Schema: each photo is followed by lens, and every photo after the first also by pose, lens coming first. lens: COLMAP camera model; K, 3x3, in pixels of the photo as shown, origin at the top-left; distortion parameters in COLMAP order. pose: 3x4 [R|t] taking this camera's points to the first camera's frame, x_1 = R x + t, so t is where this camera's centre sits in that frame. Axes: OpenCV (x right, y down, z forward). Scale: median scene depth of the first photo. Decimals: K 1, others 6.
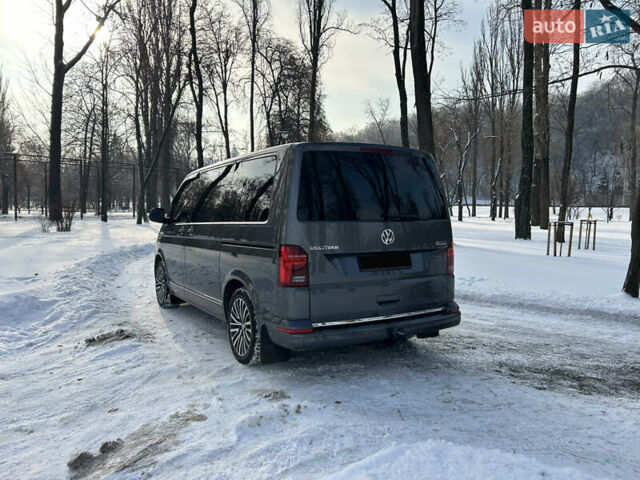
lens RADIAL K [[487.9, 0, 320.0], [0, 487.9, 240.0], [0, 0, 1]] dist [0.043234, -0.036601]
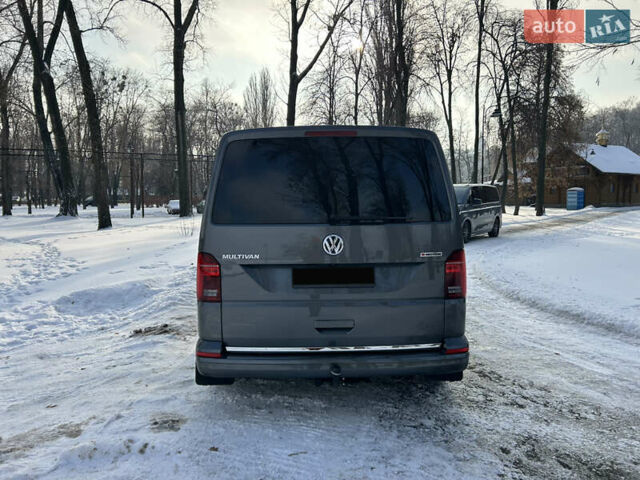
lens RADIAL K [[487.9, 0, 320.0], [0, 487.9, 240.0], [0, 0, 1]] dist [0.043234, -0.036601]
pose [[0.875322, 0.024009, -0.482943, 0.081402], [-0.016886, 0.999675, 0.019092, -0.004688], [0.483245, -0.008557, 0.875443, 0.052921]]
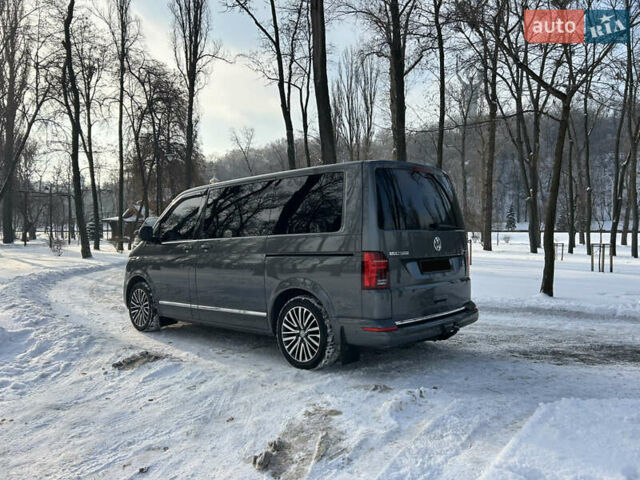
lens RADIAL K [[487.9, 0, 320.0], [0, 487.9, 240.0], [0, 0, 1]] dist [0.043234, -0.036601]
pose [[0.955803, -0.014911, 0.293629, -0.076675], [0.031497, 0.998159, -0.051837, 0.005897], [-0.292316, 0.058795, 0.954513, -0.002806]]
